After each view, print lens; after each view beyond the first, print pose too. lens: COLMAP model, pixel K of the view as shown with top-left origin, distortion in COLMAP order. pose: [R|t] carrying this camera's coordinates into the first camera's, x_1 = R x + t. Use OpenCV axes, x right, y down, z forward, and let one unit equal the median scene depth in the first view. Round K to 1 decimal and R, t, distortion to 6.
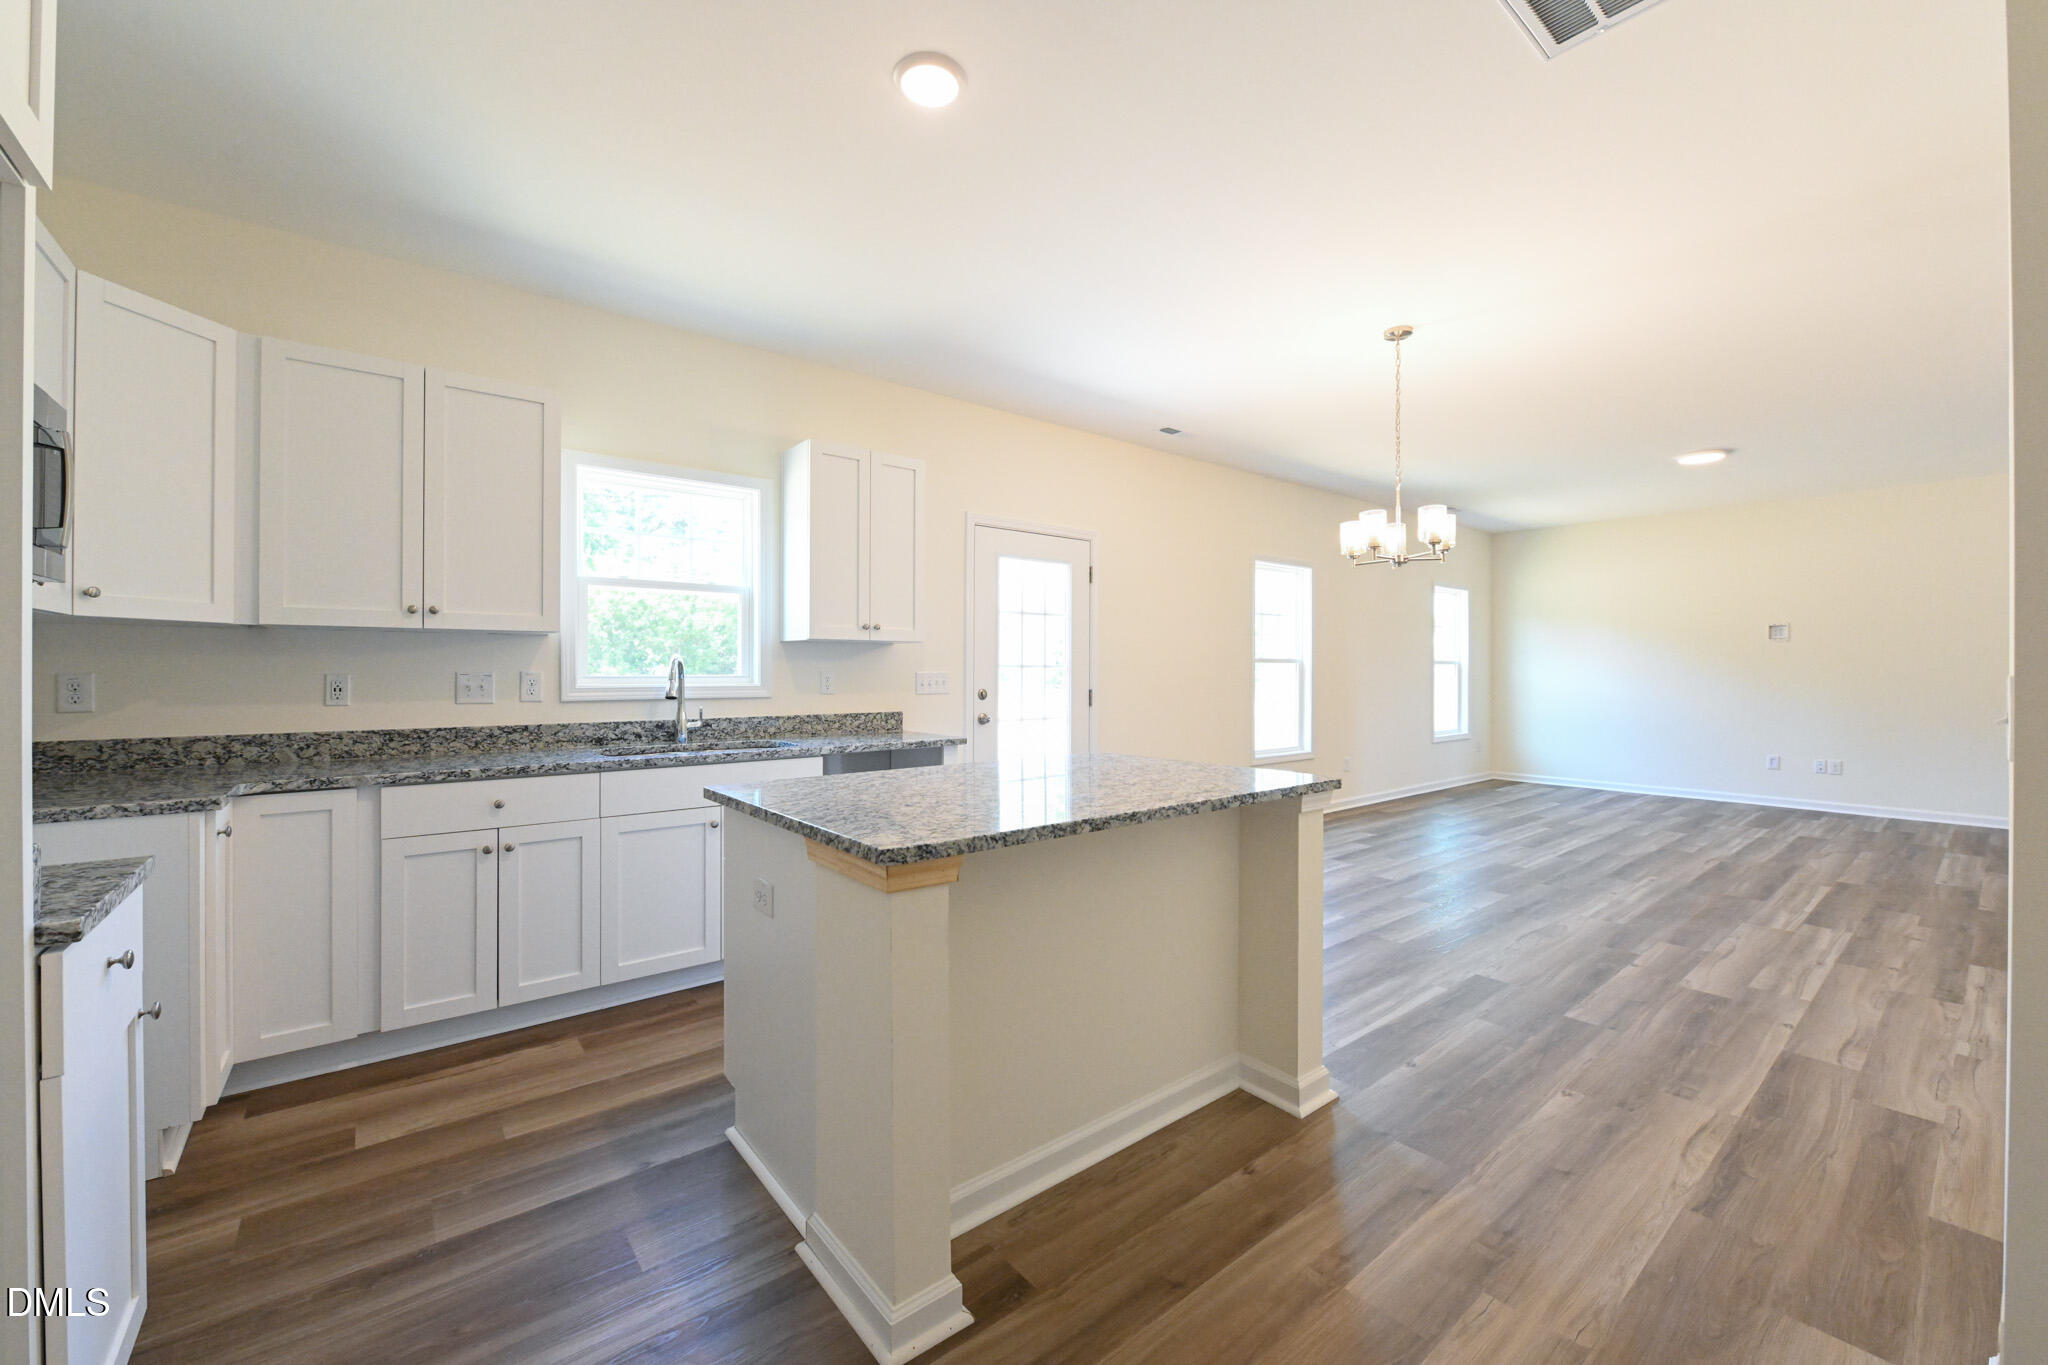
lens RADIAL K [[813.3, 0, 1032.8], [0, 813.3, 667.5], [0, 0, 1]] dist [-0.007902, -0.000713]
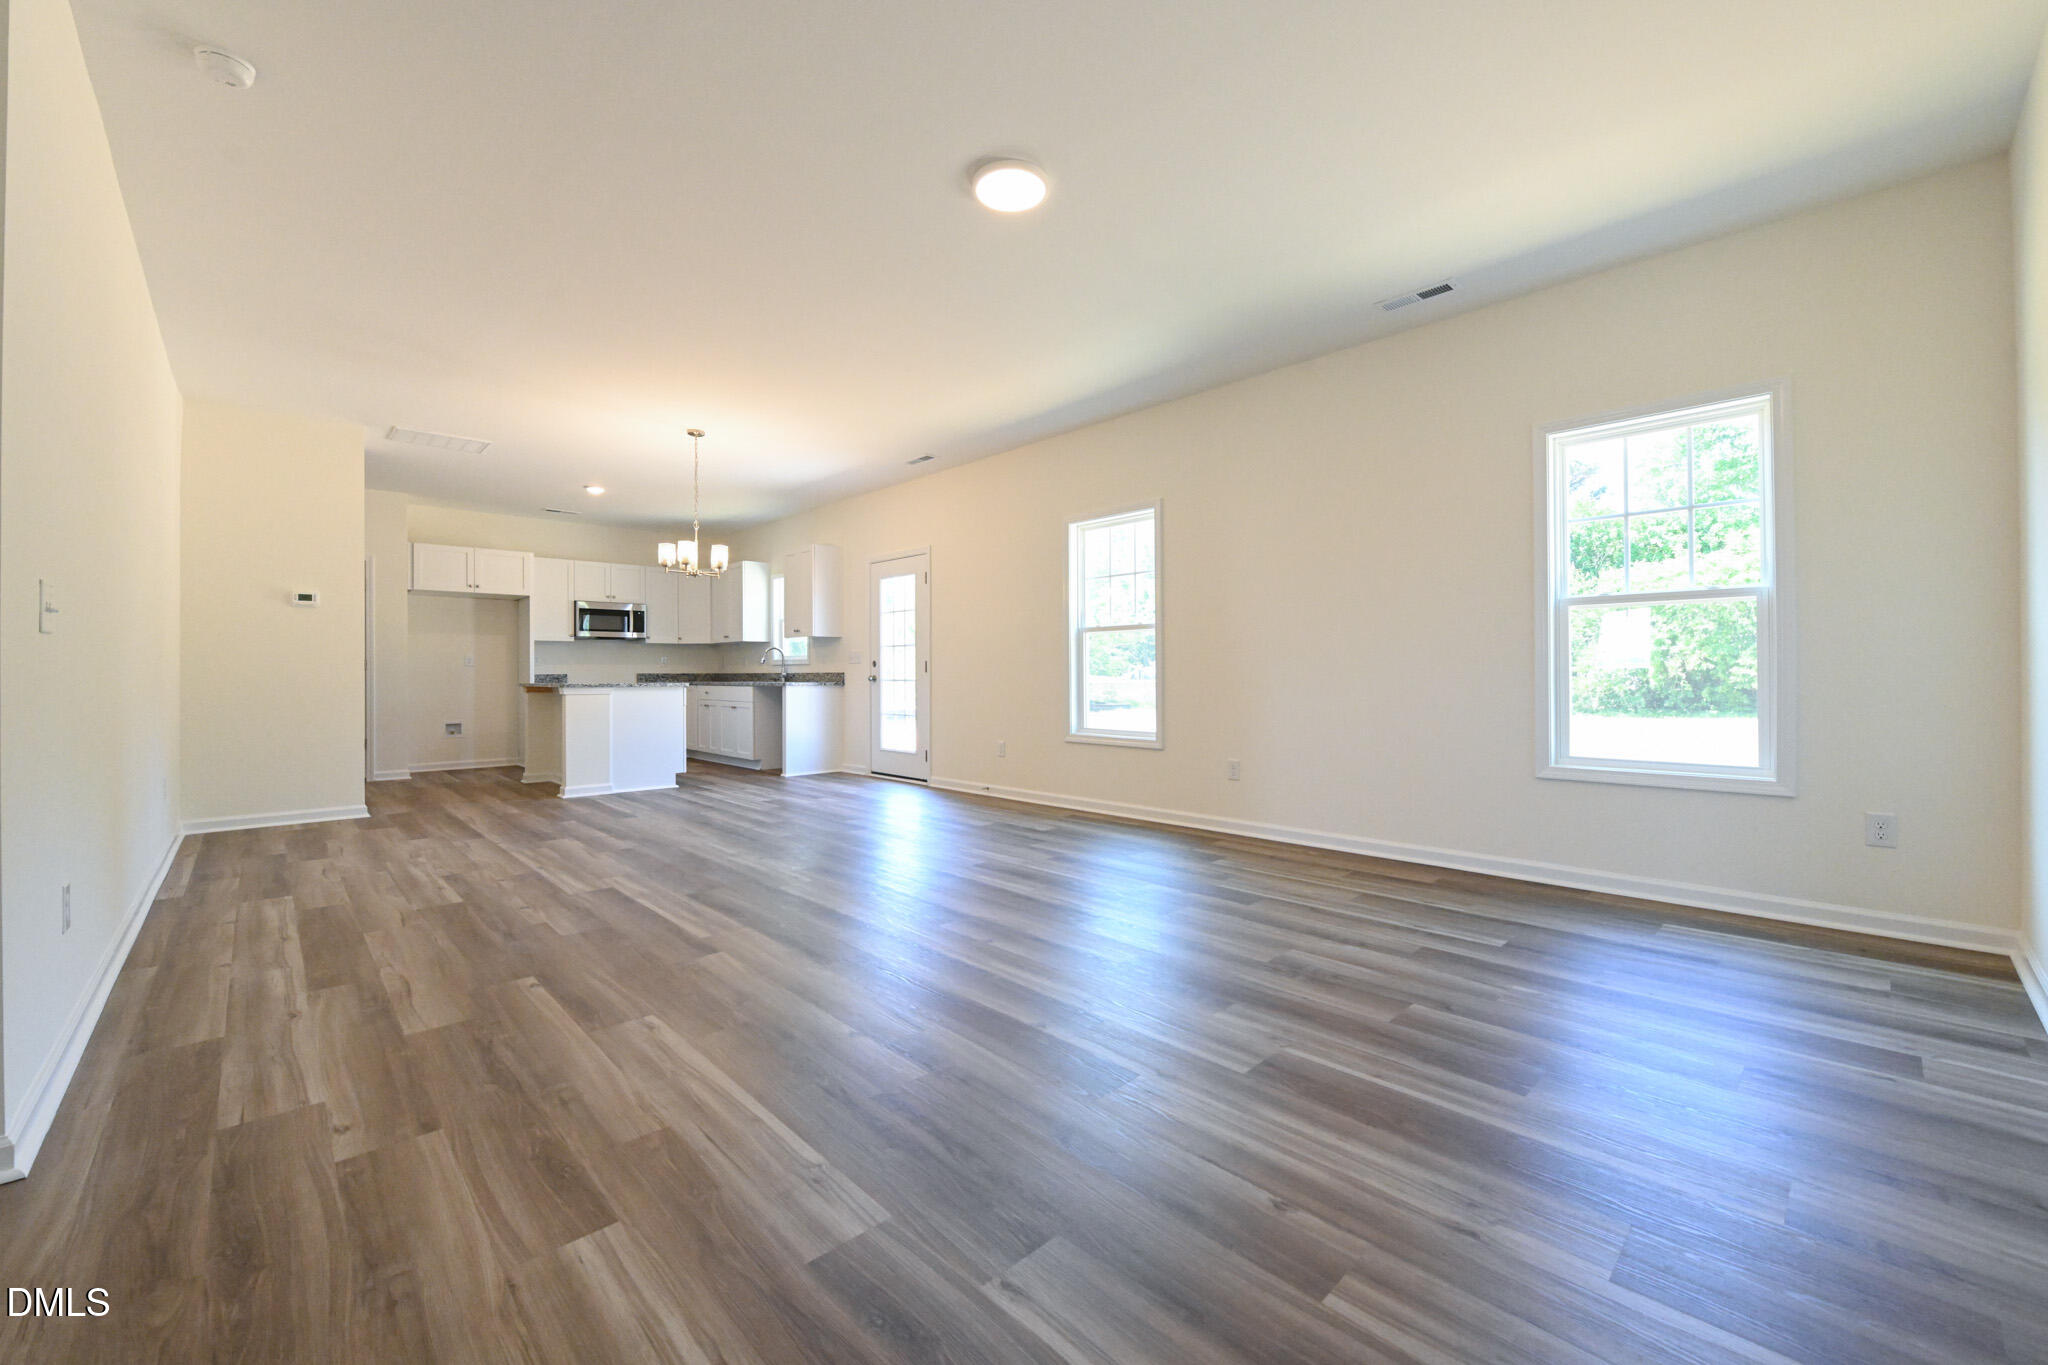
lens RADIAL K [[813.3, 0, 1037.7], [0, 813.3, 672.8], [0, 0, 1]] dist [-0.007902, -0.000713]
pose [[0.082937, -0.003195, -0.996550, 2.368753], [0.007096, 0.999971, -0.002616, 0.085114], [0.996530, -0.006854, 0.082957, 1.736084]]
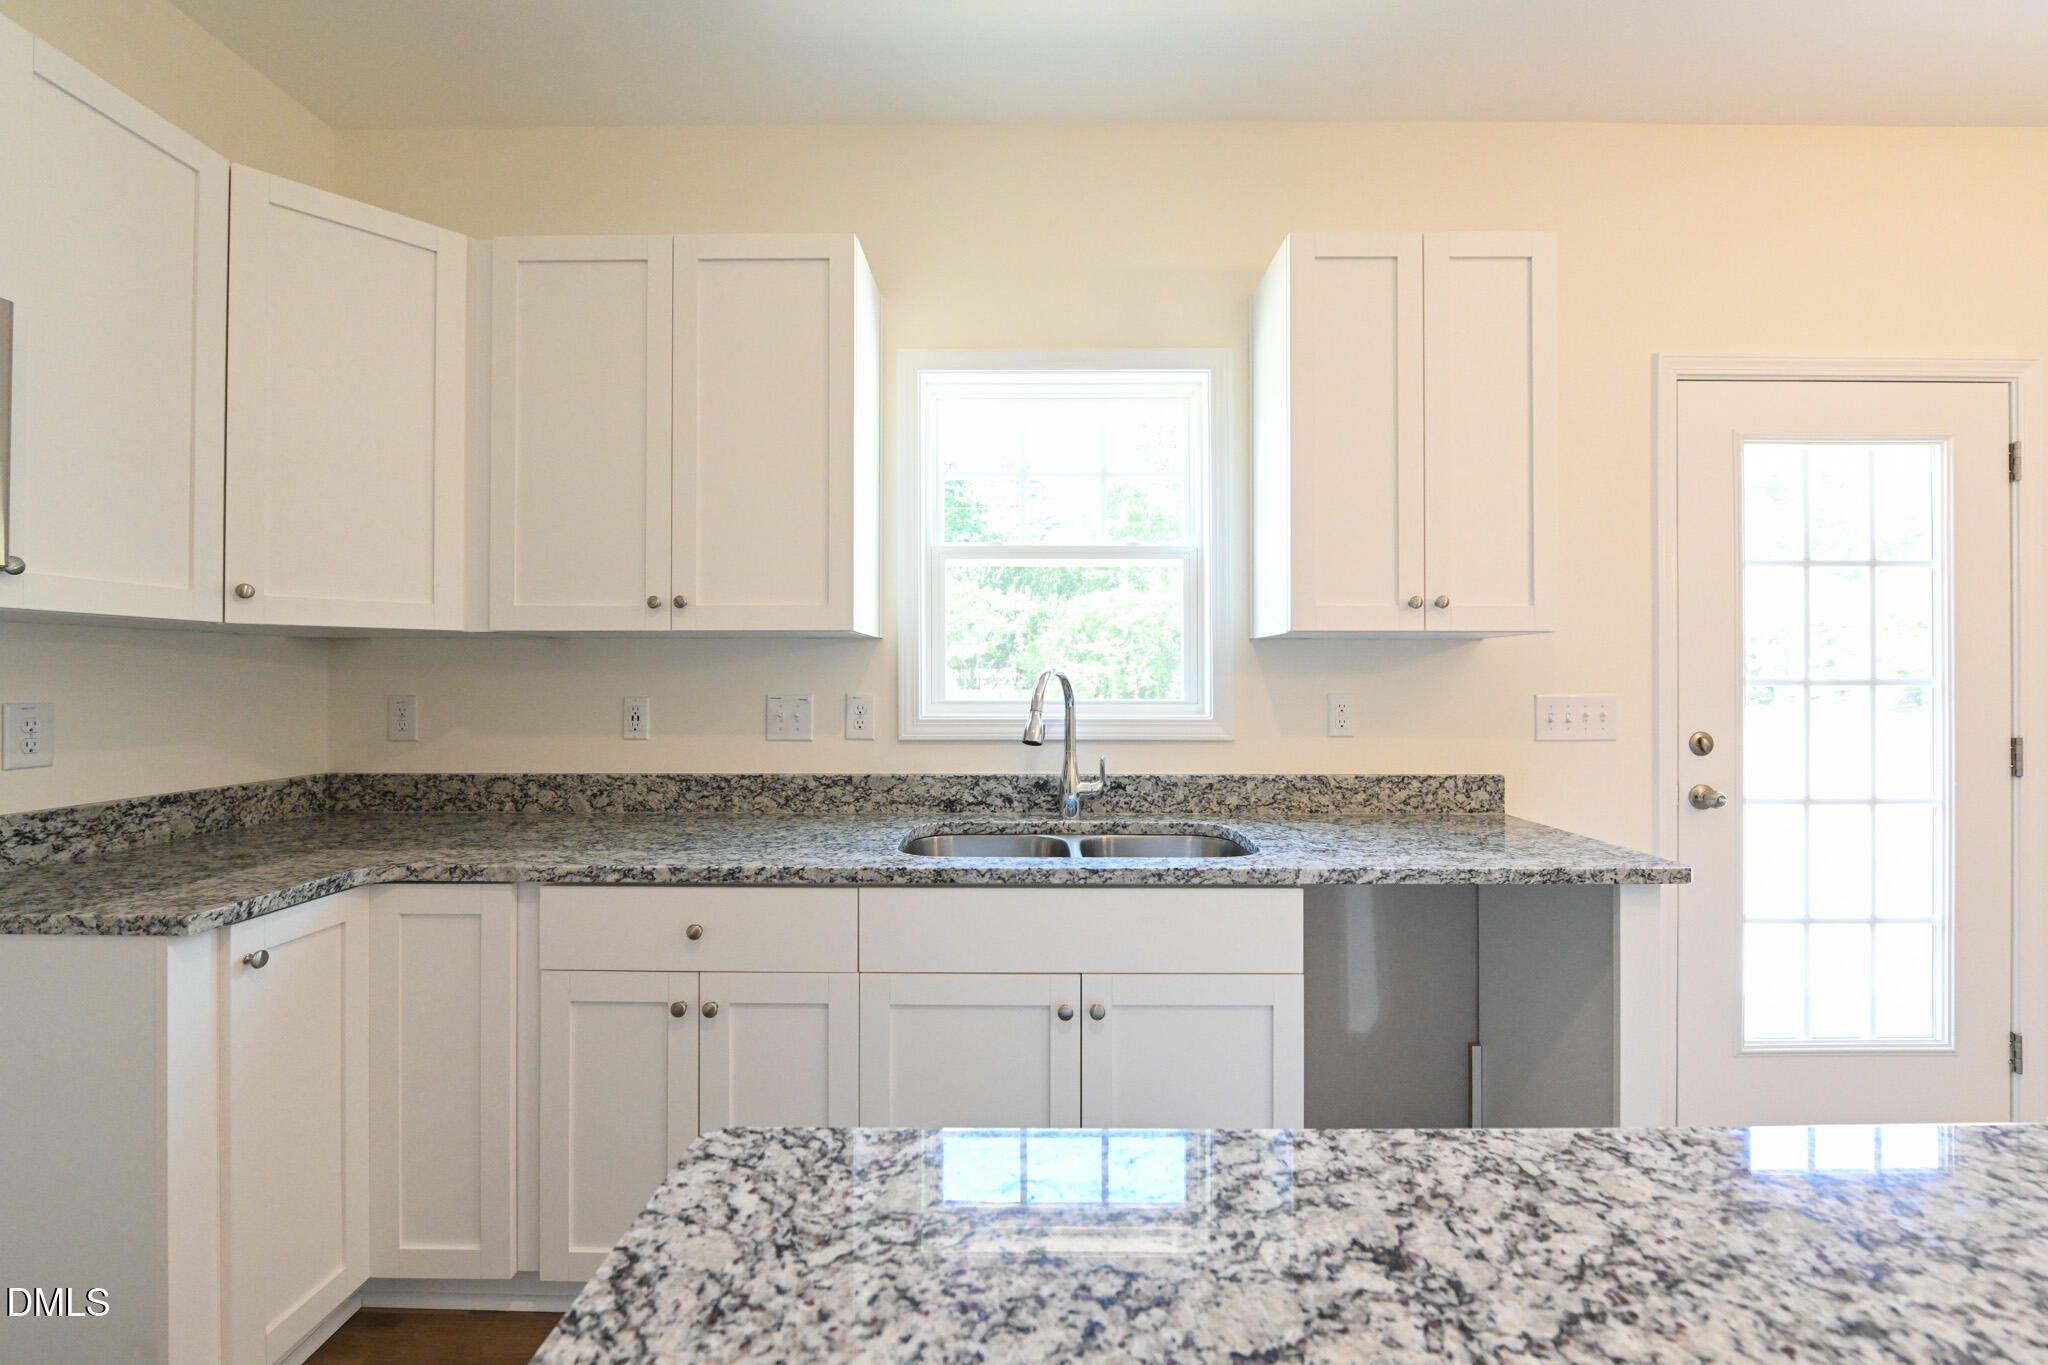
lens RADIAL K [[813.3, 0, 1022.2], [0, 813.3, 671.2], [0, 0, 1]] dist [-0.007902, -0.000713]
pose [[0.769239, -0.007281, -0.638920, -0.094094], [0.002426, 0.999961, -0.008475, -0.007637], [0.638957, 0.004969, 0.769227, 0.580873]]
